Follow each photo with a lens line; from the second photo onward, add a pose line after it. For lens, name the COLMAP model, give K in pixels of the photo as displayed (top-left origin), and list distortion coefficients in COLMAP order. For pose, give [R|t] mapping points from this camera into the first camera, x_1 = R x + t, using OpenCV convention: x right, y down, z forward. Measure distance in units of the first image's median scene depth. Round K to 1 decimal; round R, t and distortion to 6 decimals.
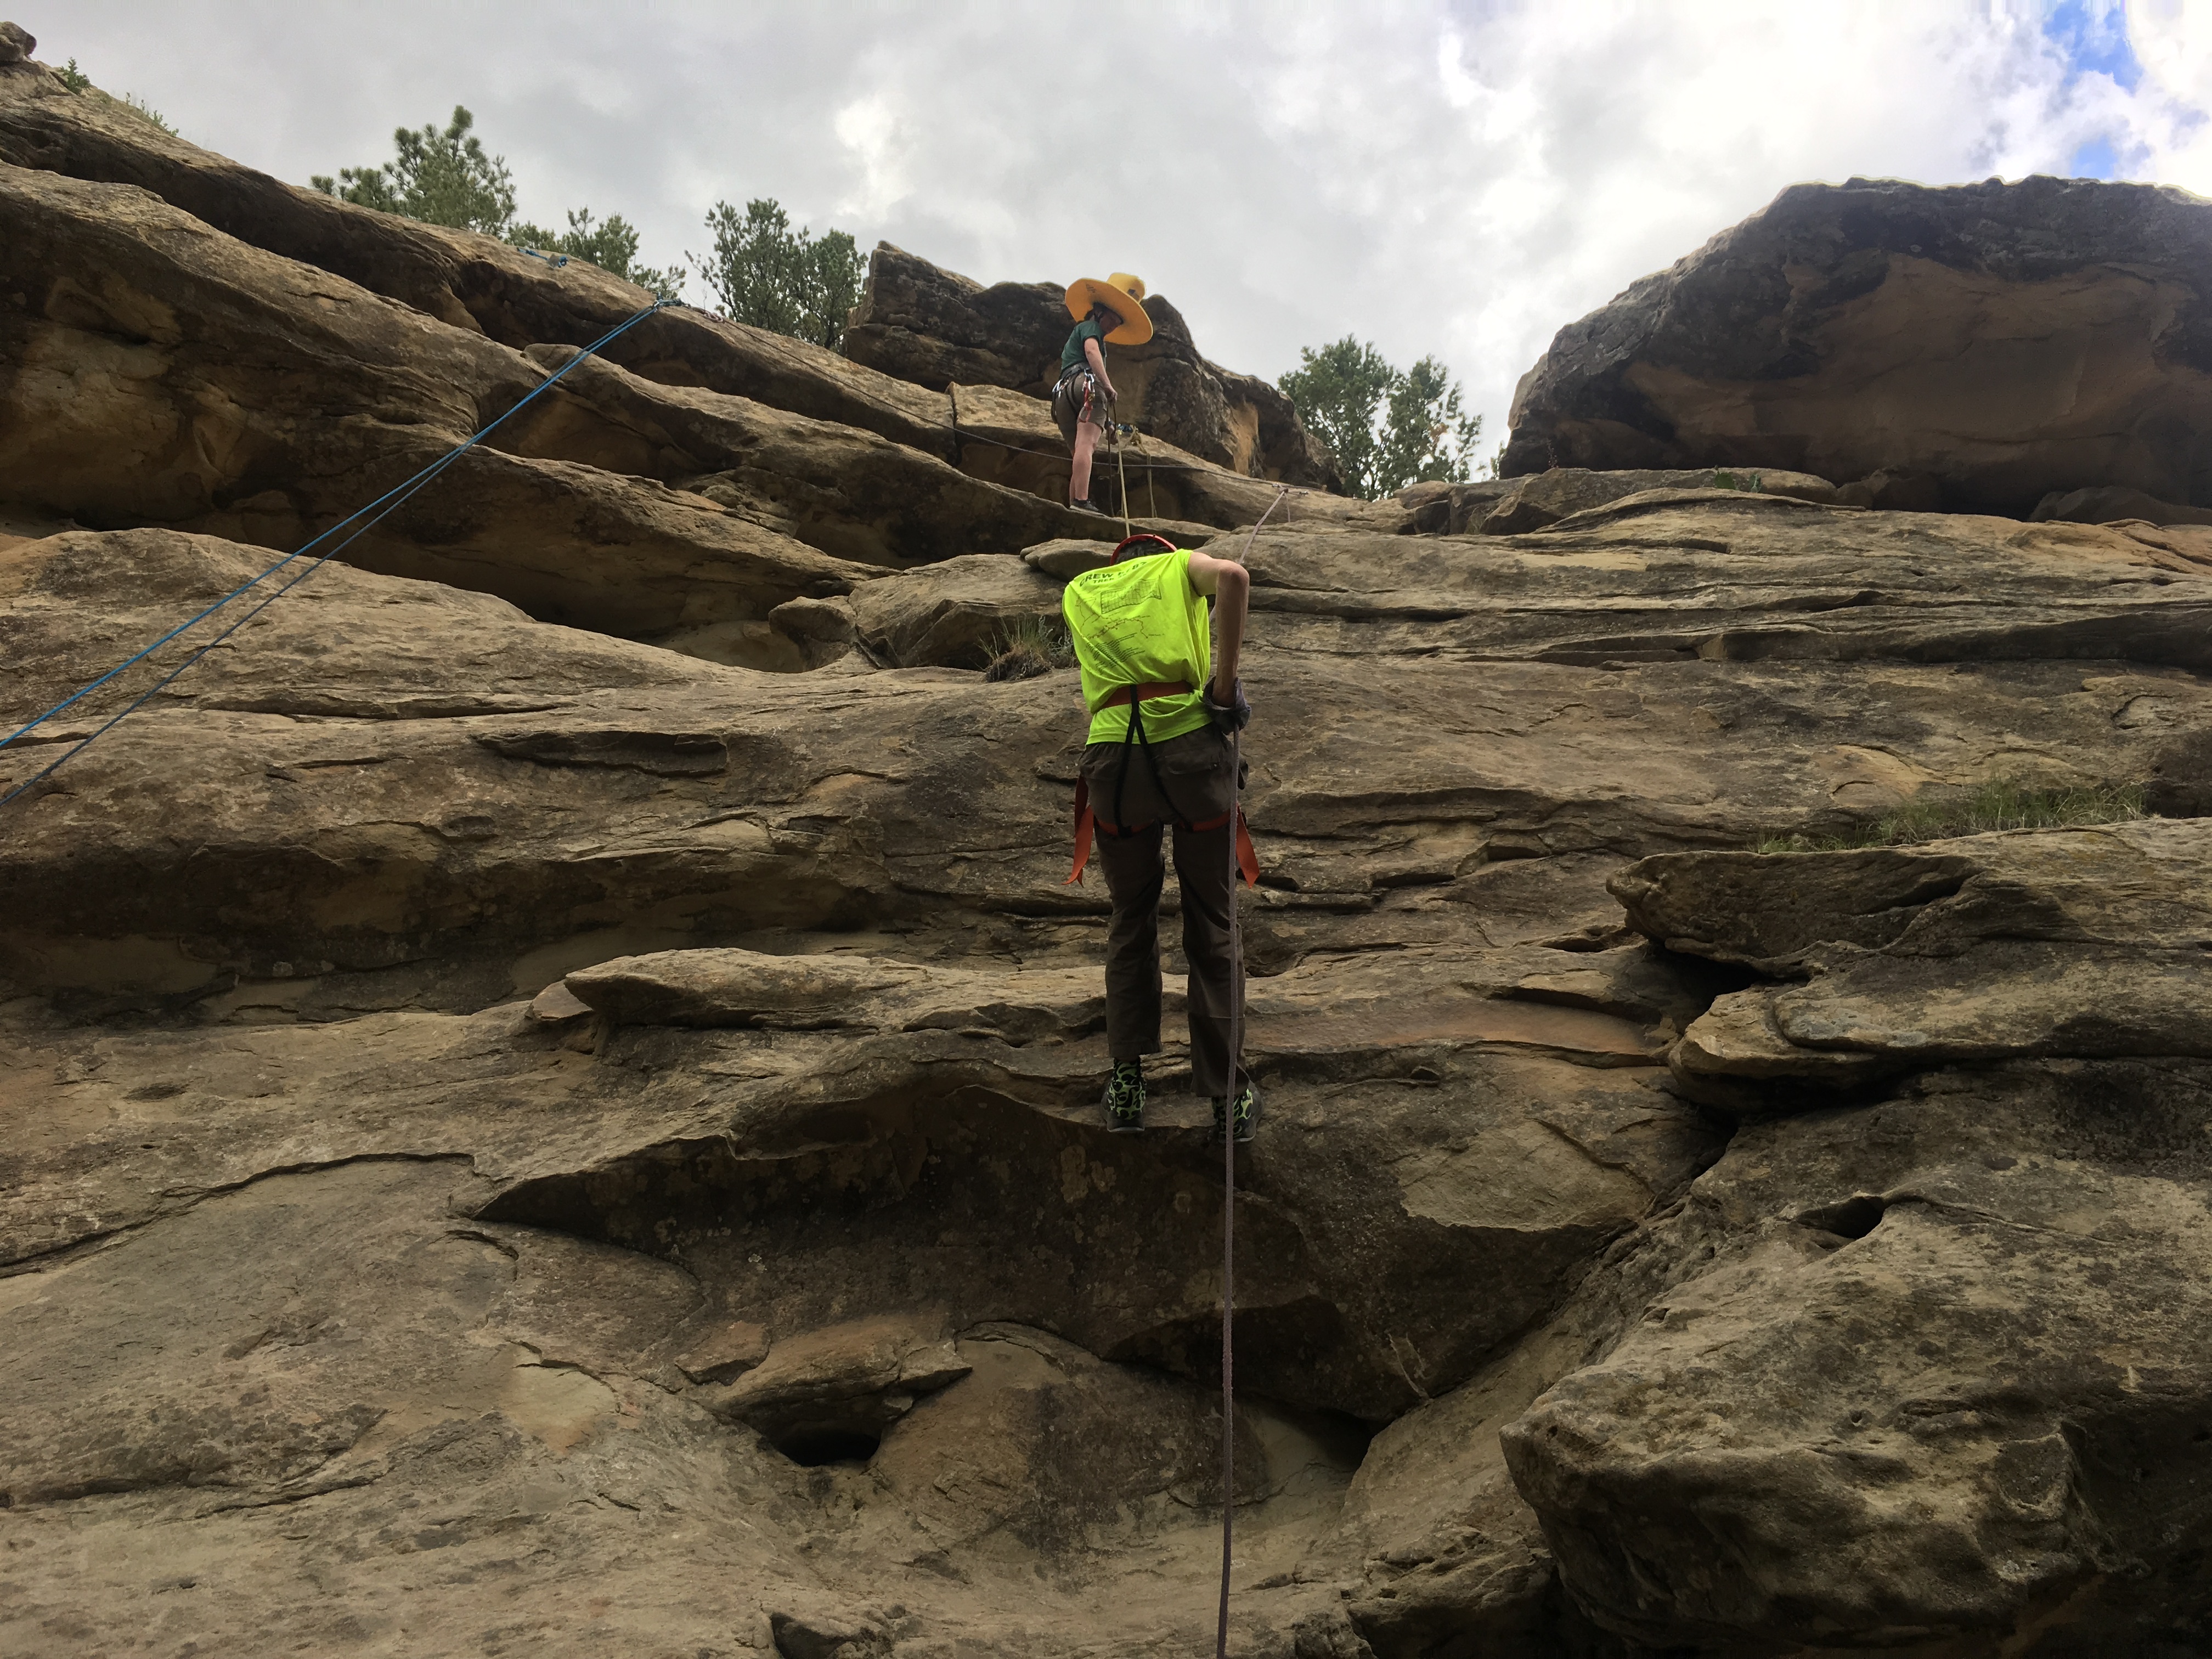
lens RADIAL K [[1897.4, 0, 1102.5], [0, 1897.4, 819.4], [0, 0, 1]] dist [0.082729, -0.137855]
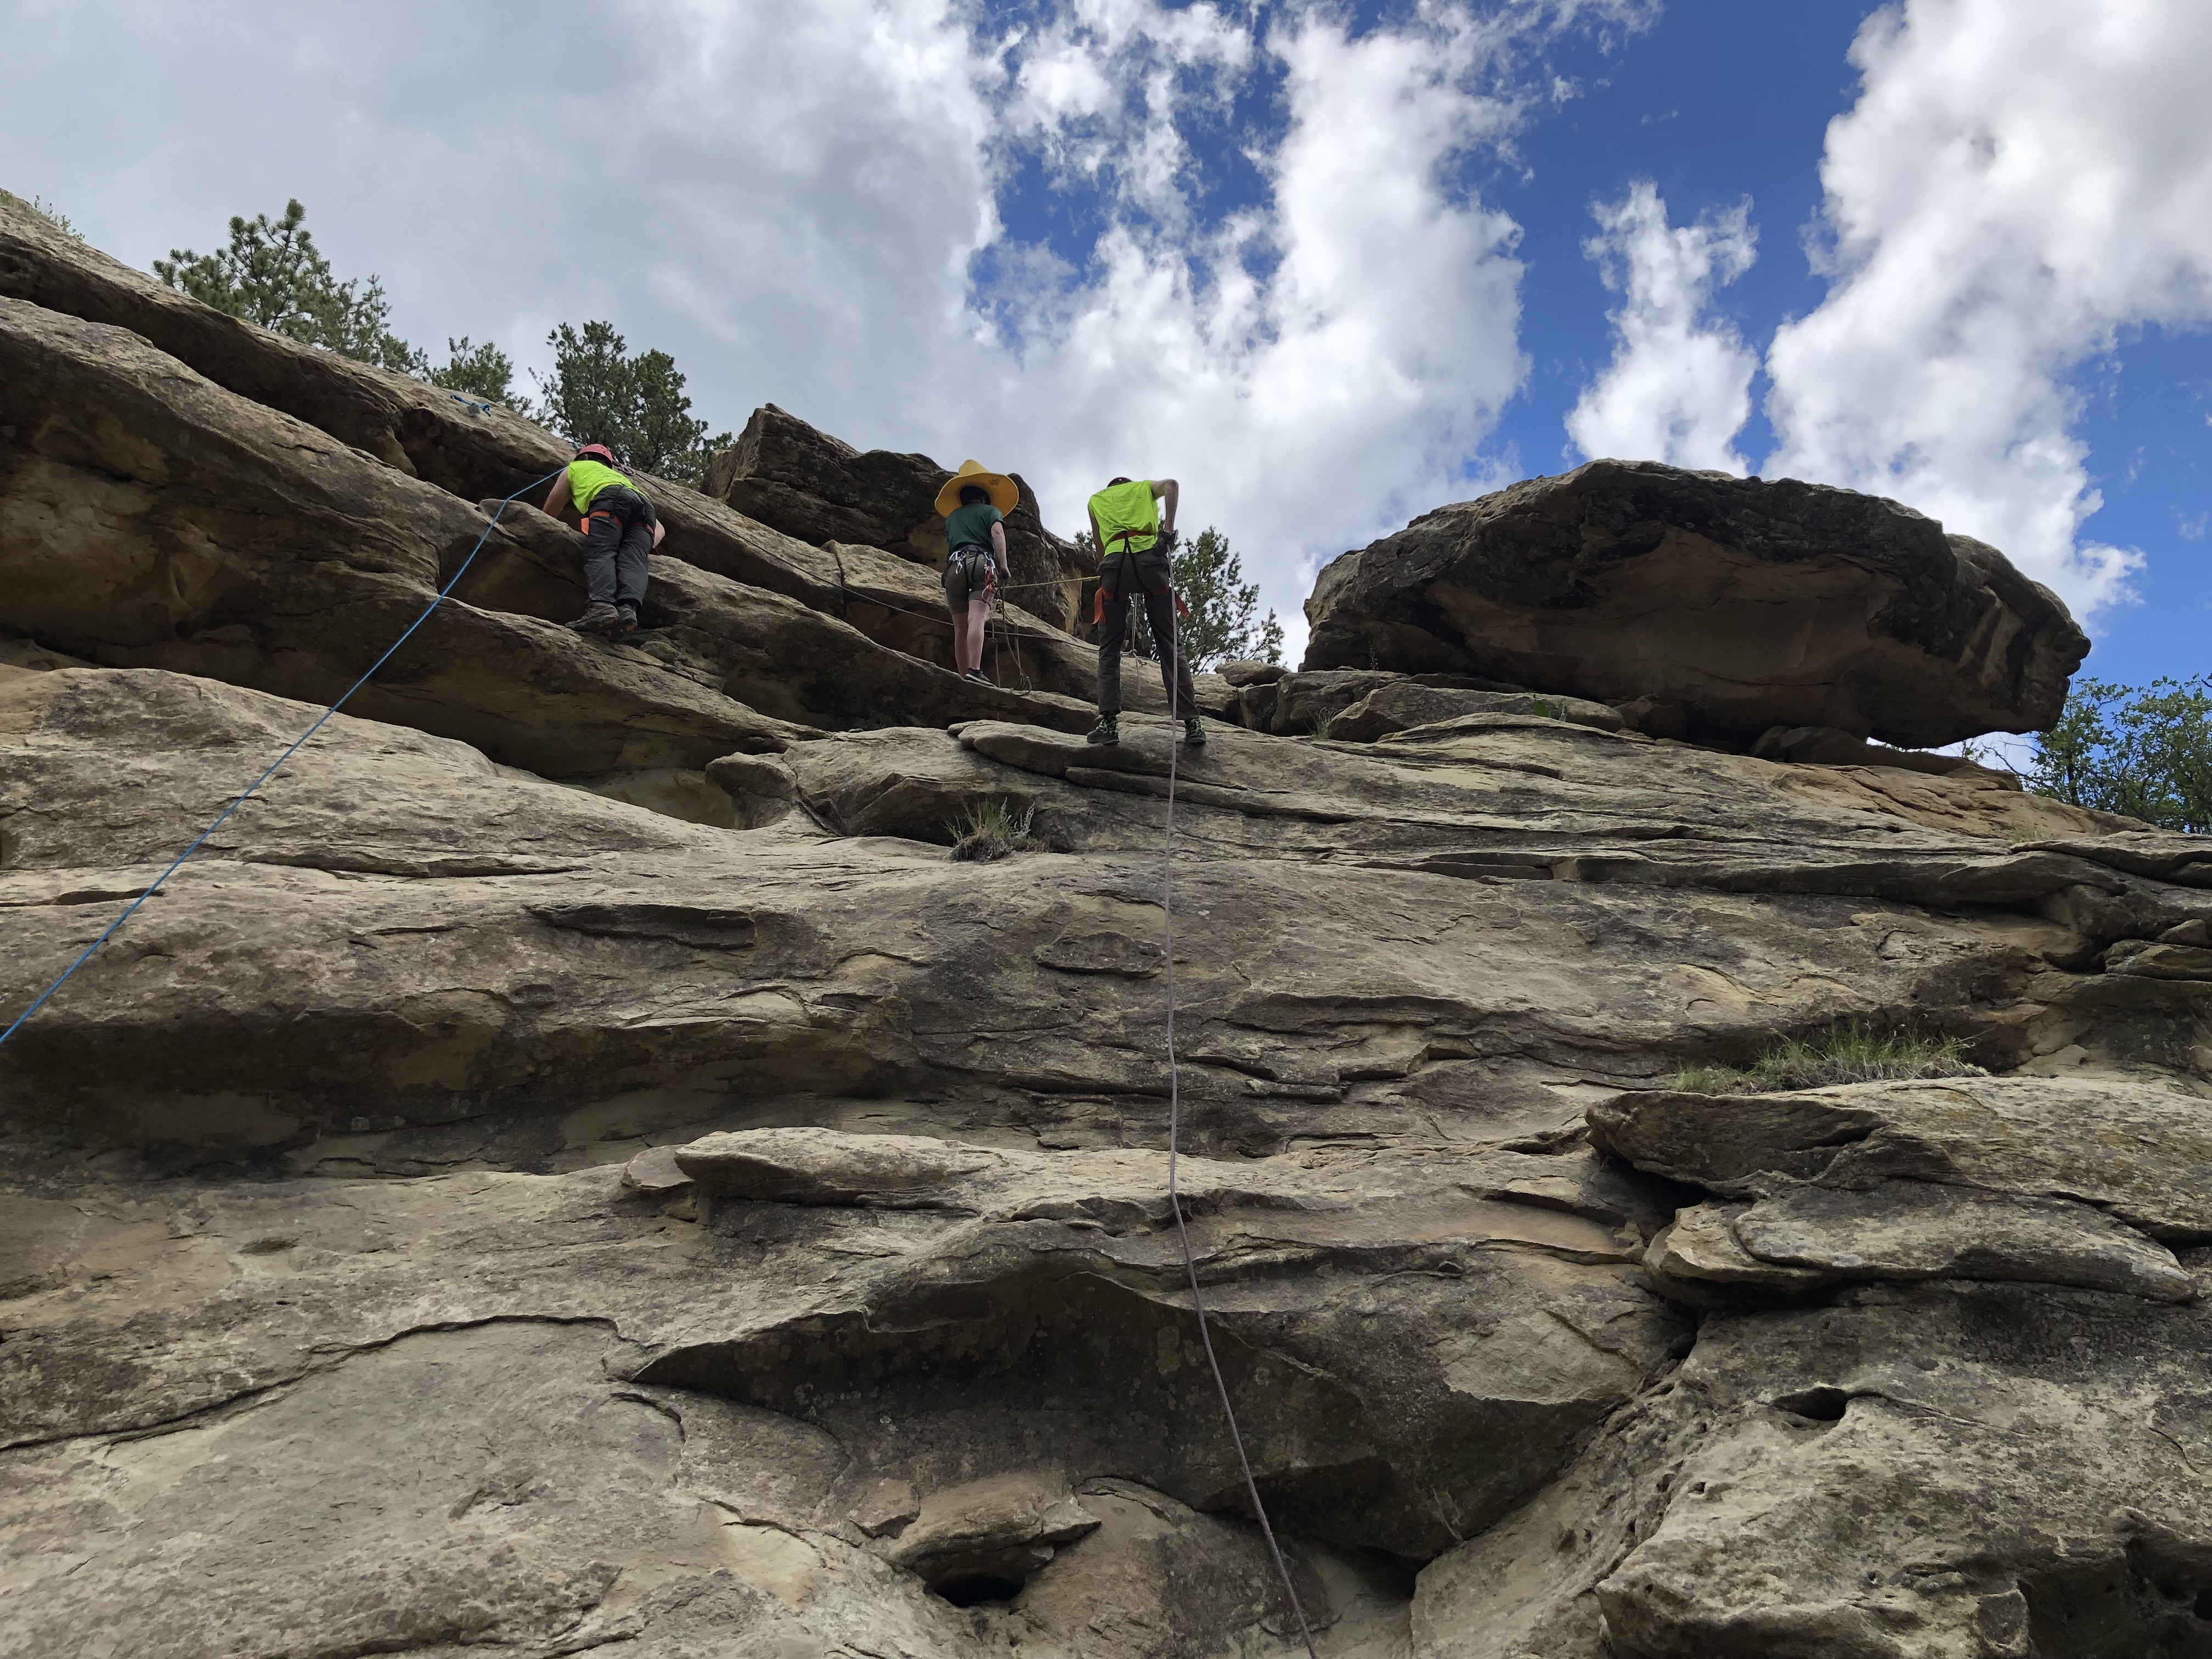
lens RADIAL K [[1821.9, 0, 1092.5], [0, 1821.9, 791.4], [0, 0, 1]] dist [-0.002898, 0.035973]
pose [[0.983444, 0.056079, 0.172317, -0.286374], [-0.047615, 0.997466, -0.052870, -0.102929], [-0.174845, 0.043789, 0.983622, -0.132423]]
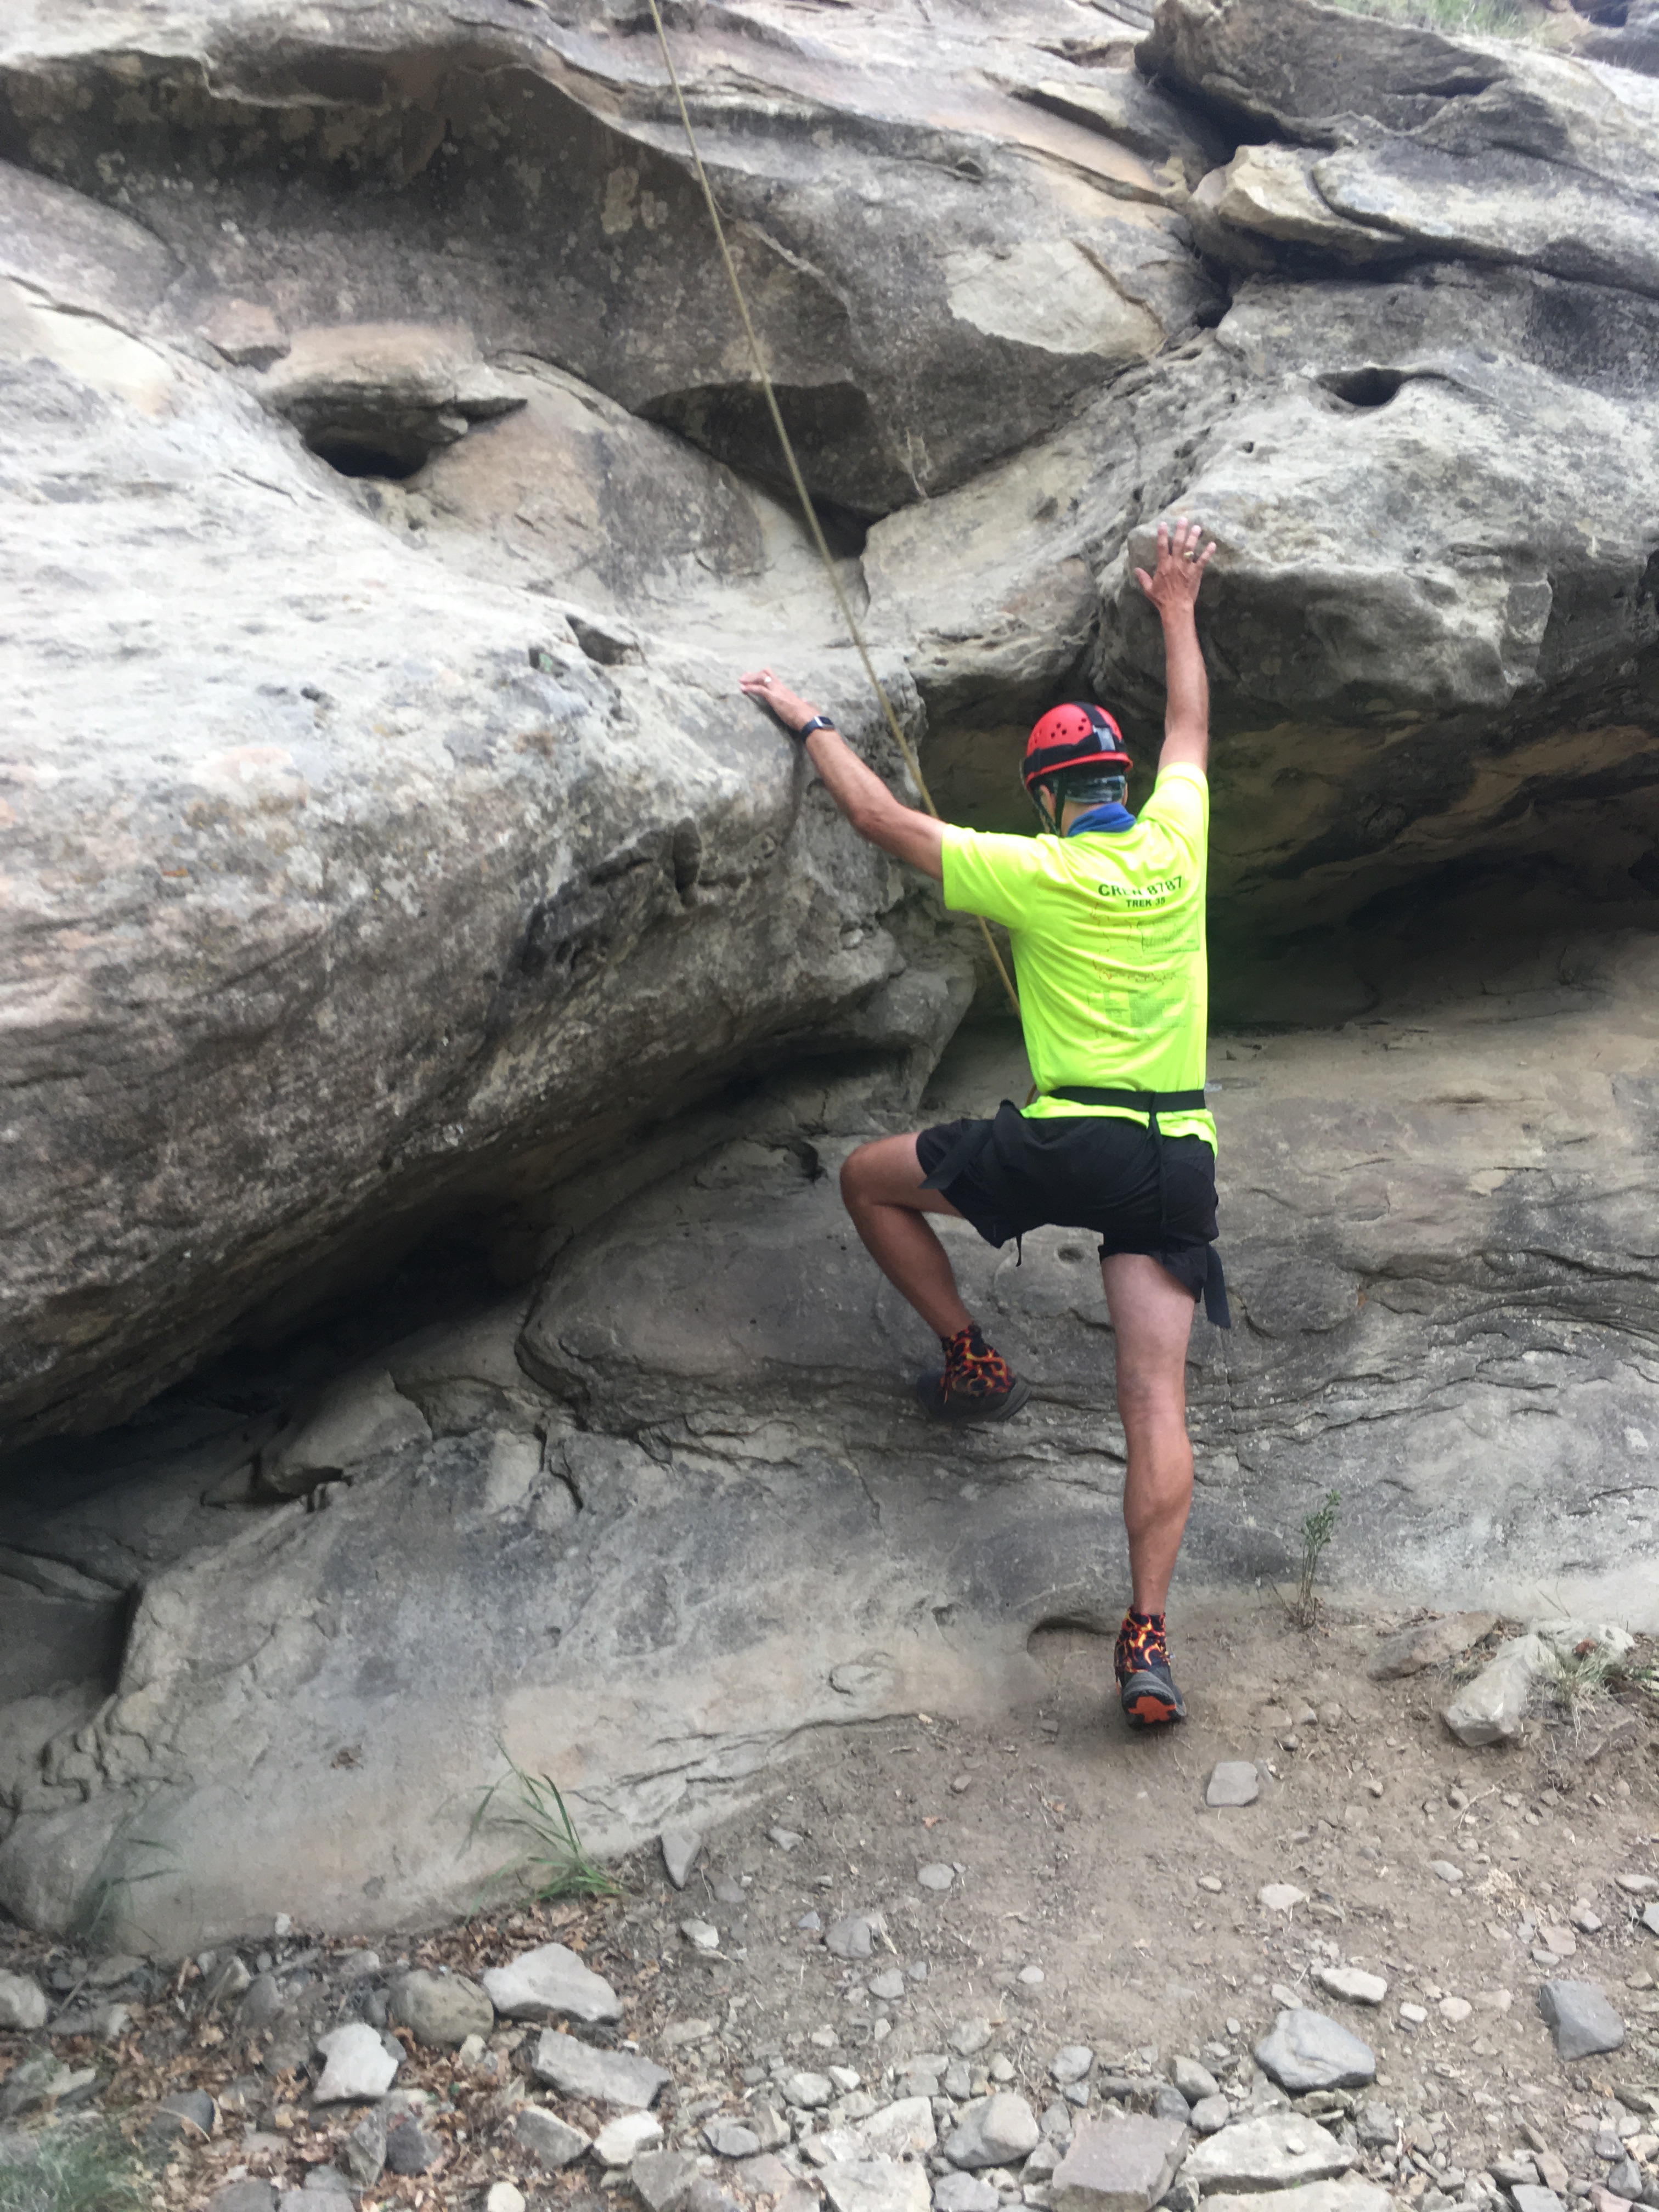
lens RADIAL K [[1880.3, 0, 840.9], [0, 1880.3, 1111.3], [0, 0, 1]] dist [0.090364, -0.137338]
pose [[0.872959, -0.022172, 0.487290, -0.389268], [-0.251842, 0.835043, 0.489161, 0.078973], [-0.417754, -0.549737, 0.723375, 0.055294]]
